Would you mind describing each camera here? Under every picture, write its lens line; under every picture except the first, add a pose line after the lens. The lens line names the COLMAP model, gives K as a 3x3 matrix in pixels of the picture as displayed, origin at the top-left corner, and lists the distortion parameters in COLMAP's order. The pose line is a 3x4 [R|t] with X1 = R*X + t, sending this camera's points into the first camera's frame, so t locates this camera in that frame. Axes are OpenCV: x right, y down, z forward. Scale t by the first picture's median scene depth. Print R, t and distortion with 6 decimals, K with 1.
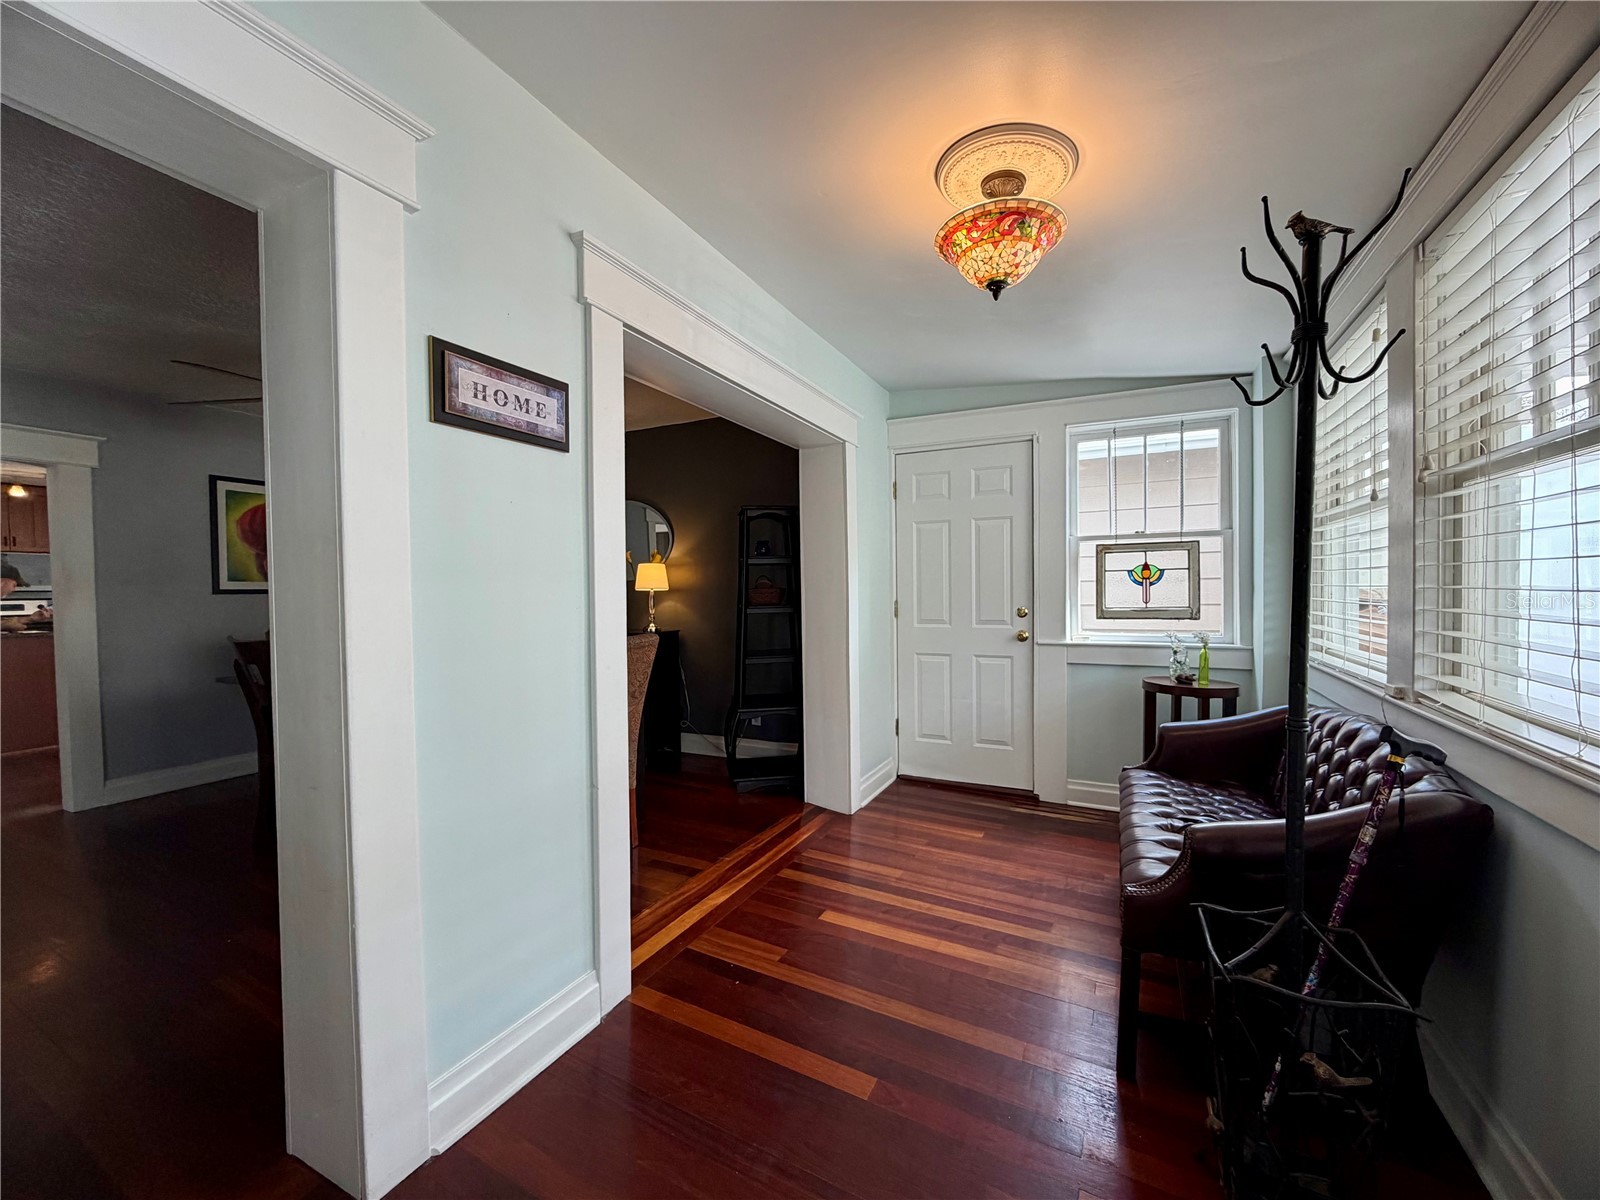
lens RADIAL K [[635.9, 0, 796.4], [0, 635.9, 603.0], [0, 0, 1]] dist [-0.001010, 0.000044]
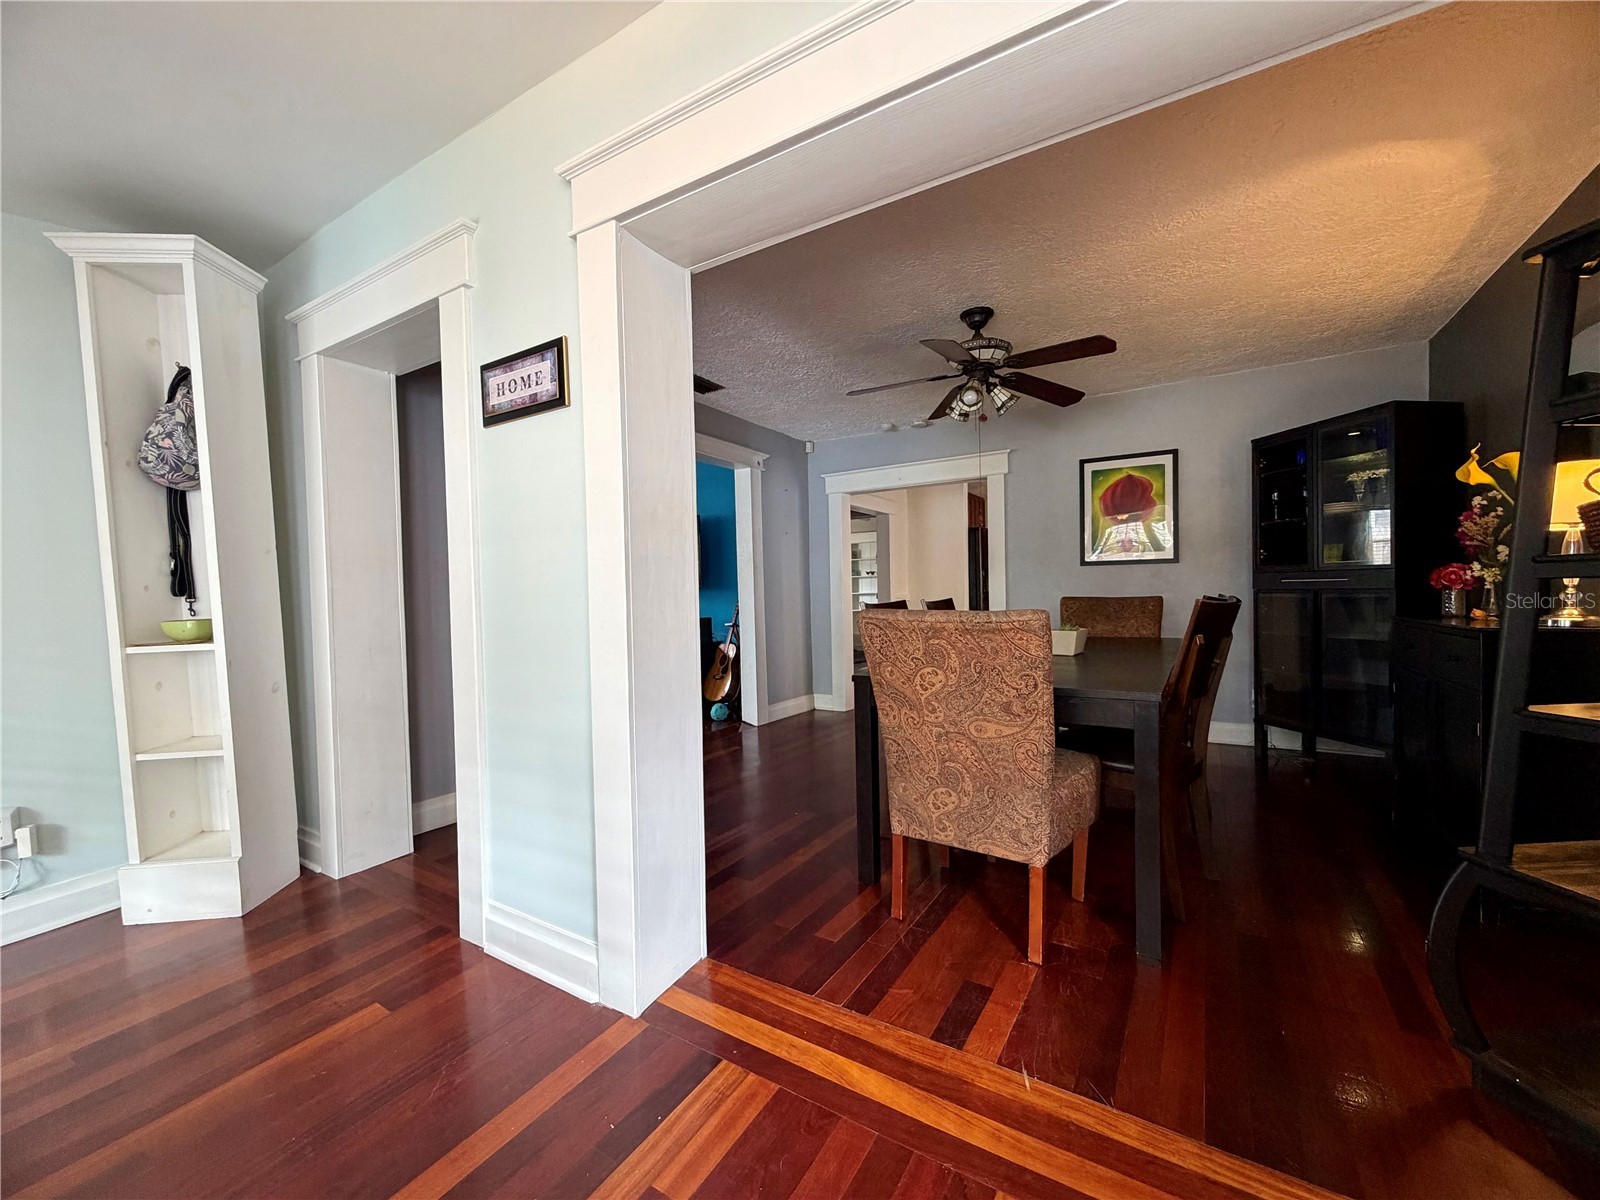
lens RADIAL K [[635.9, 0, 796.4], [0, 635.9, 603.0], [0, 0, 1]] dist [-0.001010, 0.000044]
pose [[-0.073381, 0.031605, -0.996803, 0.652042], [0.000391, 0.999499, 0.031661, 0.043035], [0.997304, 0.001934, -0.073357, 1.518724]]
